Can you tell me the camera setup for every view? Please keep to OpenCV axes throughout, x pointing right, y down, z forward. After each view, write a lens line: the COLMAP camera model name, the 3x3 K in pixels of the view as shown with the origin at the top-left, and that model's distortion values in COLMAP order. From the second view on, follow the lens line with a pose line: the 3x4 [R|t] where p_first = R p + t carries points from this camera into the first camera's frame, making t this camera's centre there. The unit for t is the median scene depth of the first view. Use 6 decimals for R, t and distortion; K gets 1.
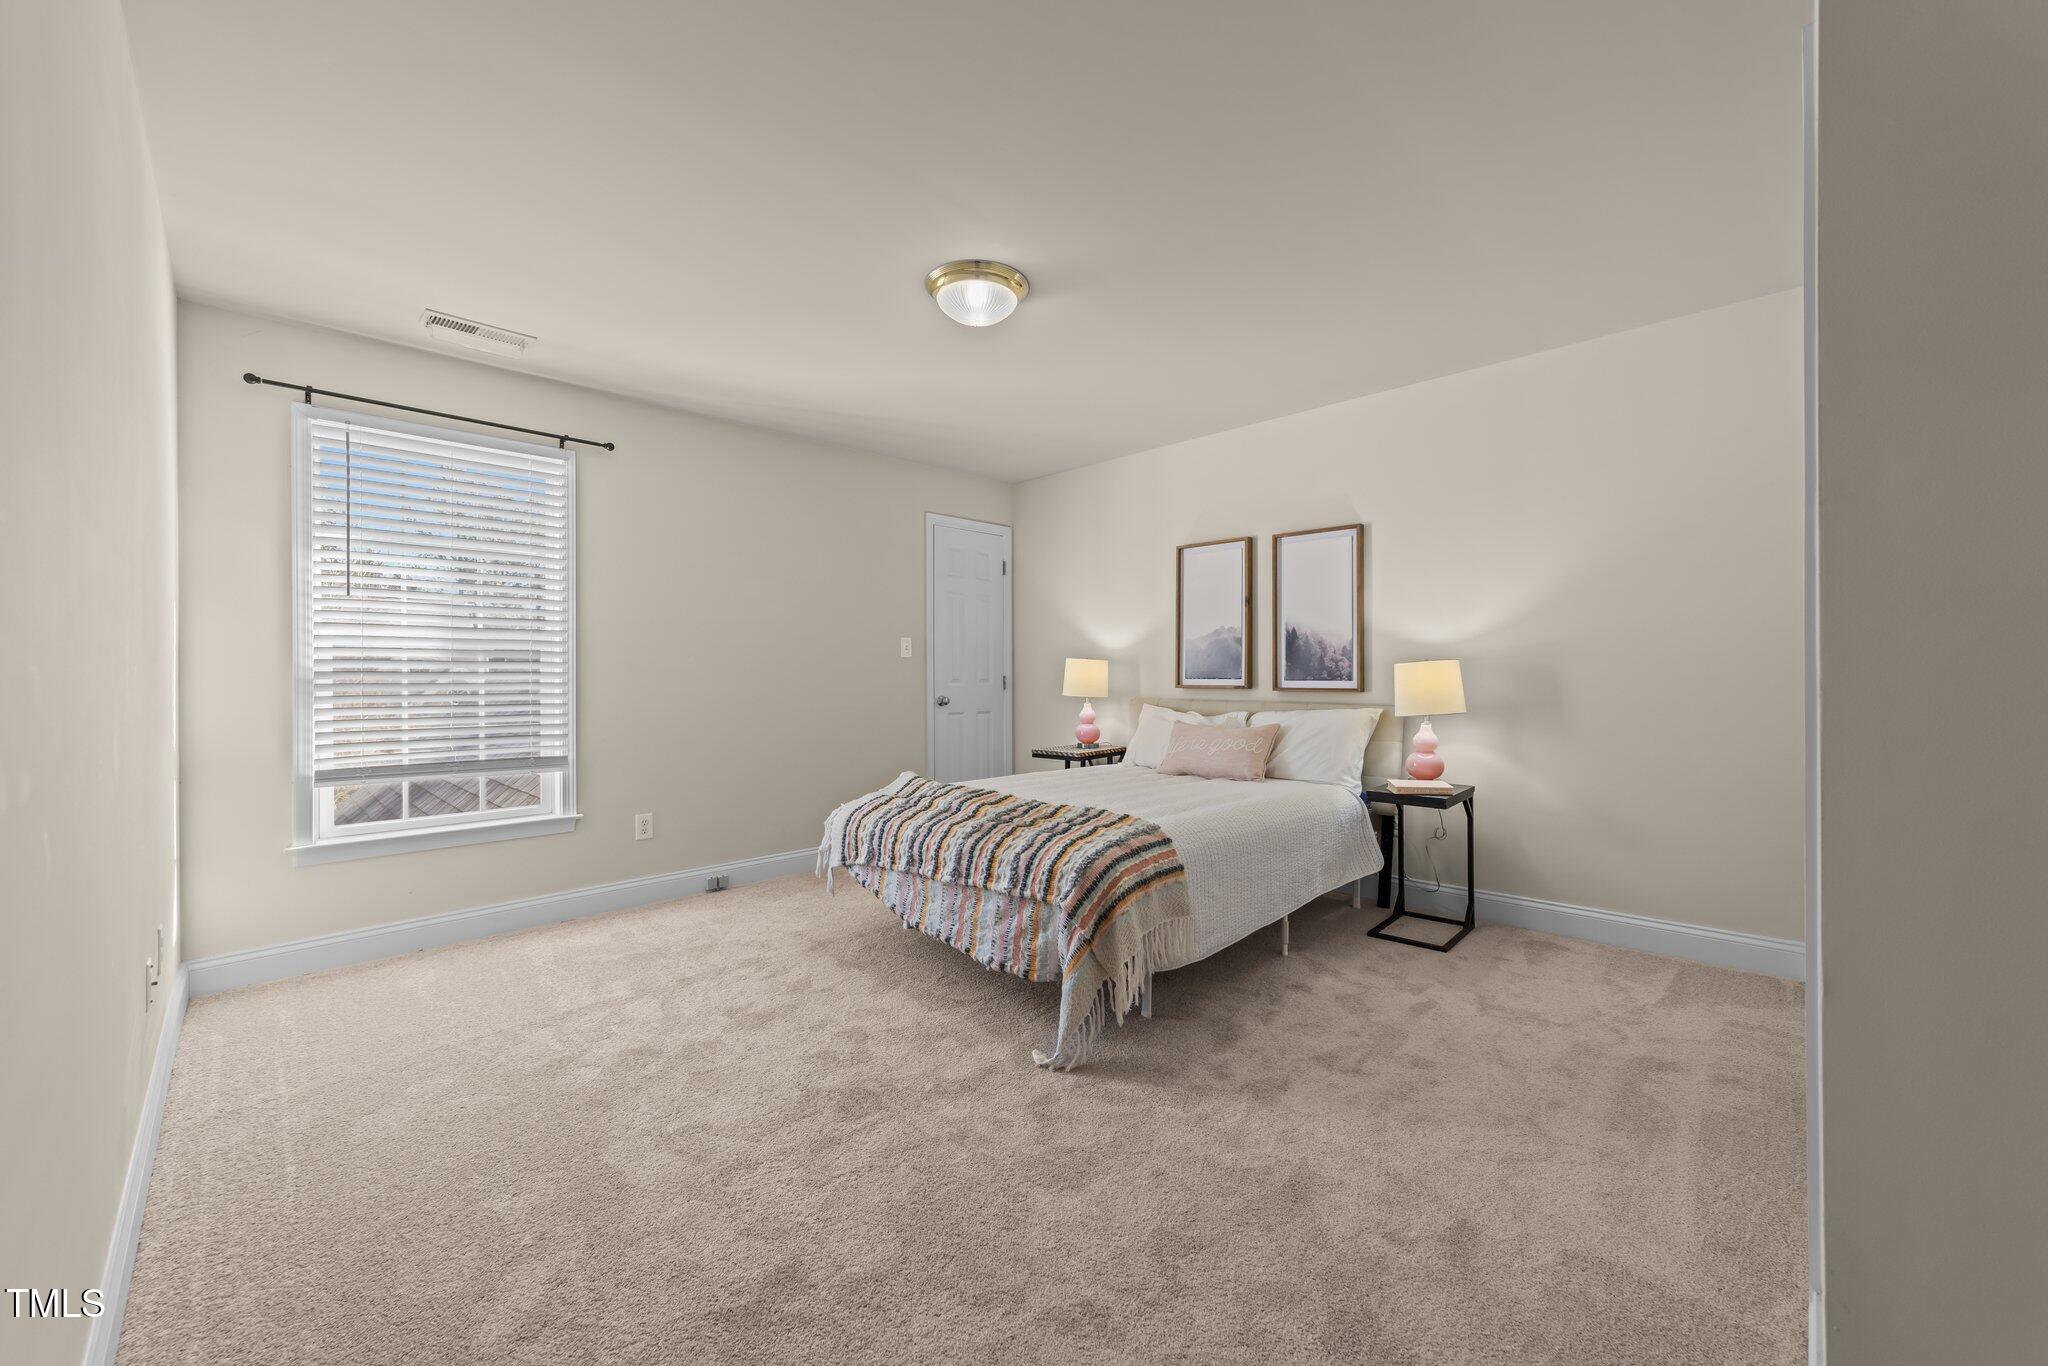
lens RADIAL K [[785.4, 0, 1033.7], [0, 785.4, 681.9], [0, 0, 1]] dist [0.000748, 0.001464]
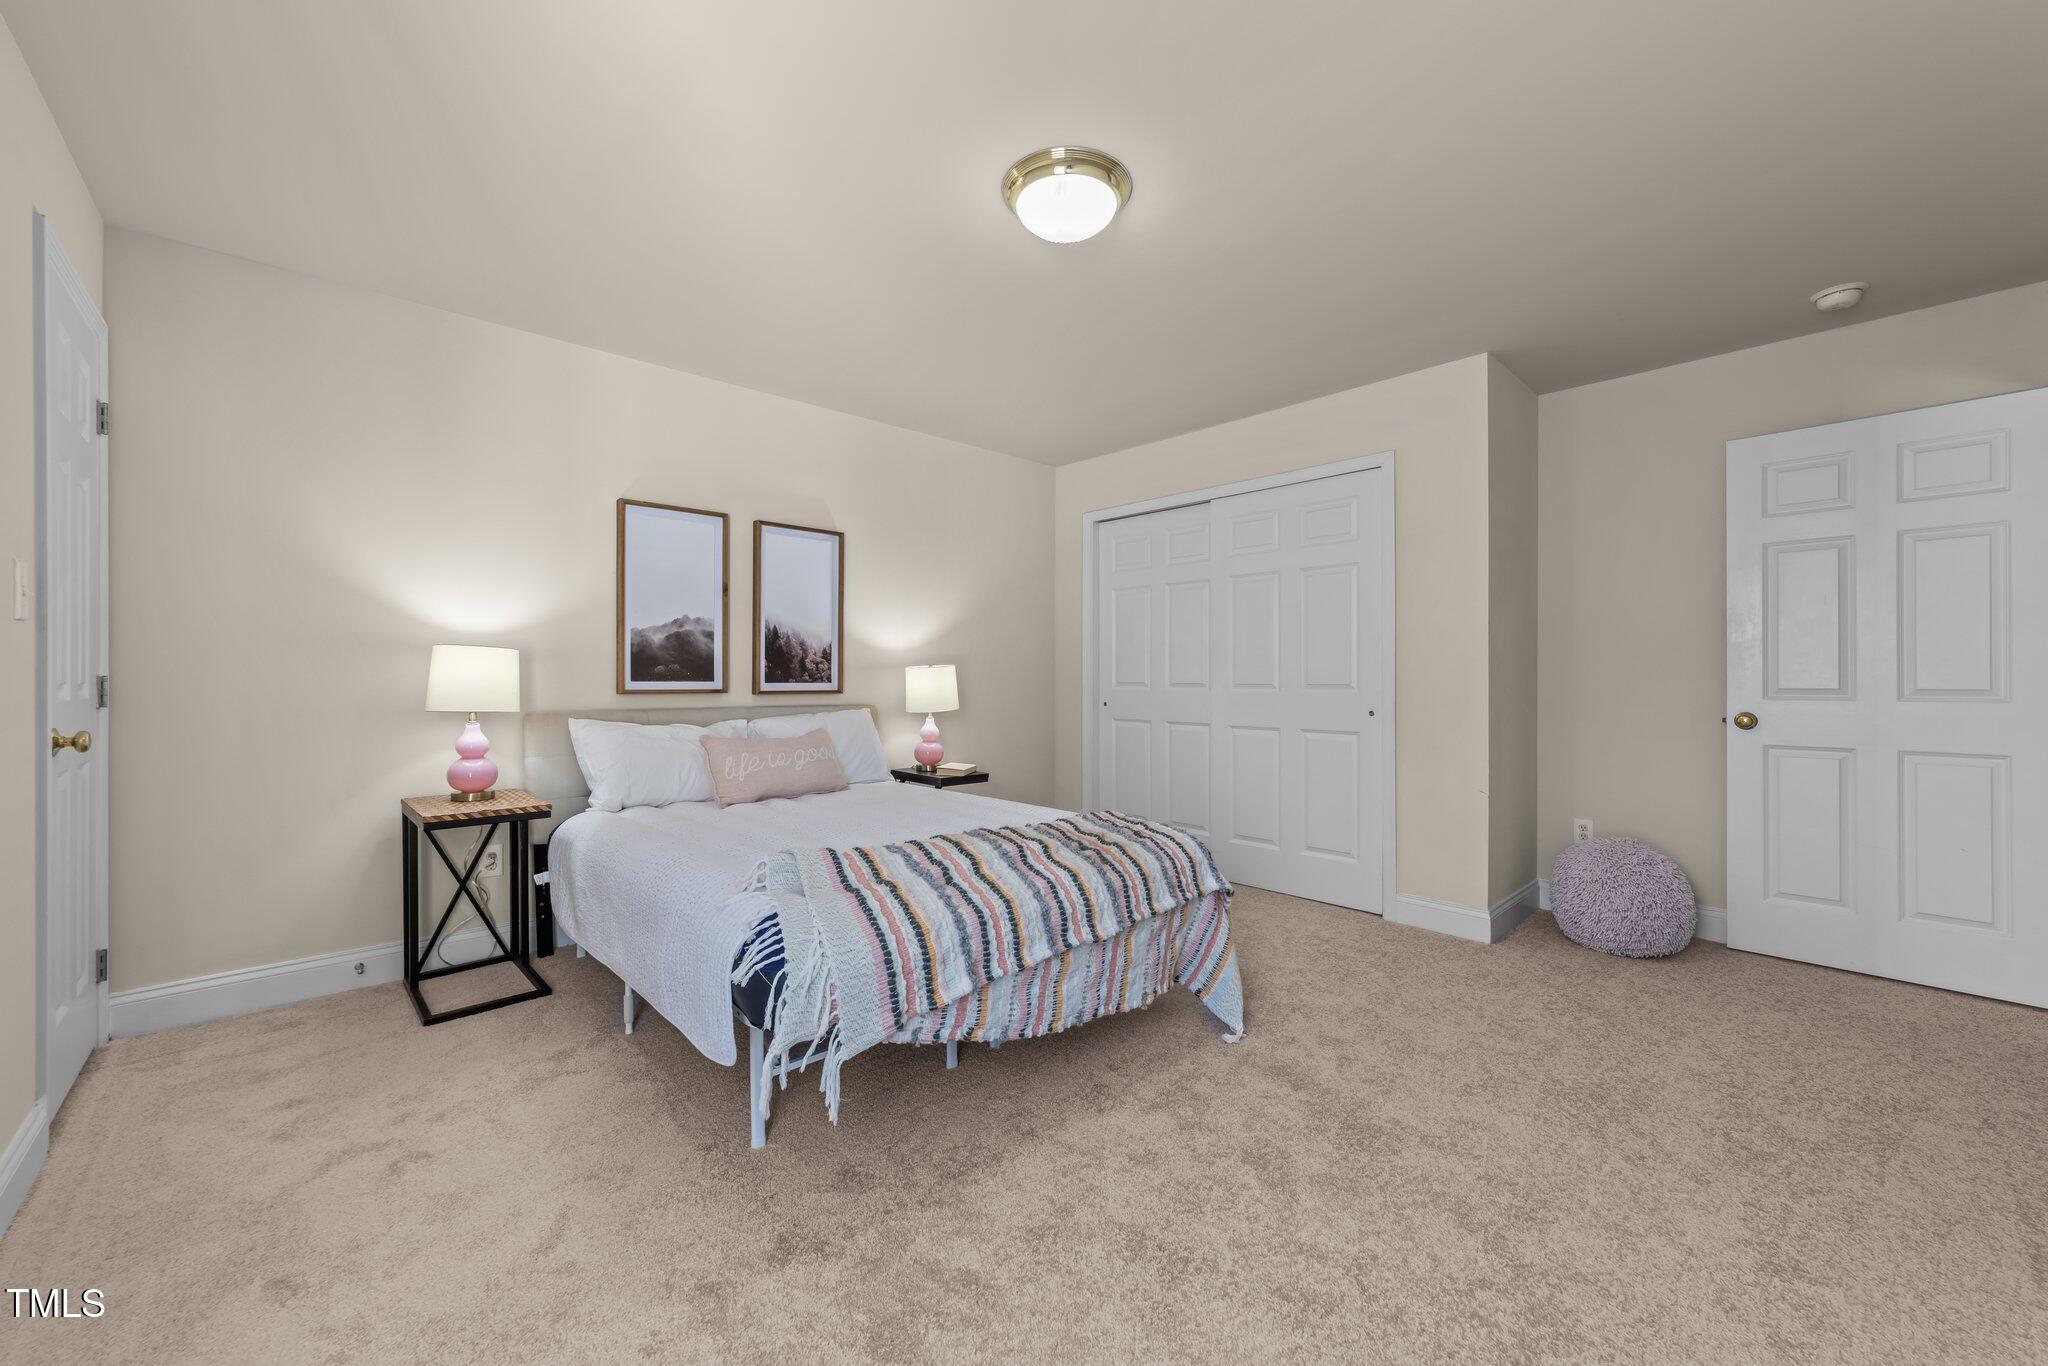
lens RADIAL K [[785.4, 0, 1032.4], [0, 785.4, 677.6], [0, 0, 1]] dist [0.000748, 0.001464]
pose [[0.063938, -0.006455, 0.997933, -0.586545], [-0.007970, 0.999944, 0.006978, -0.016866], [-0.997922, -0.008399, 0.063883, 0.643370]]
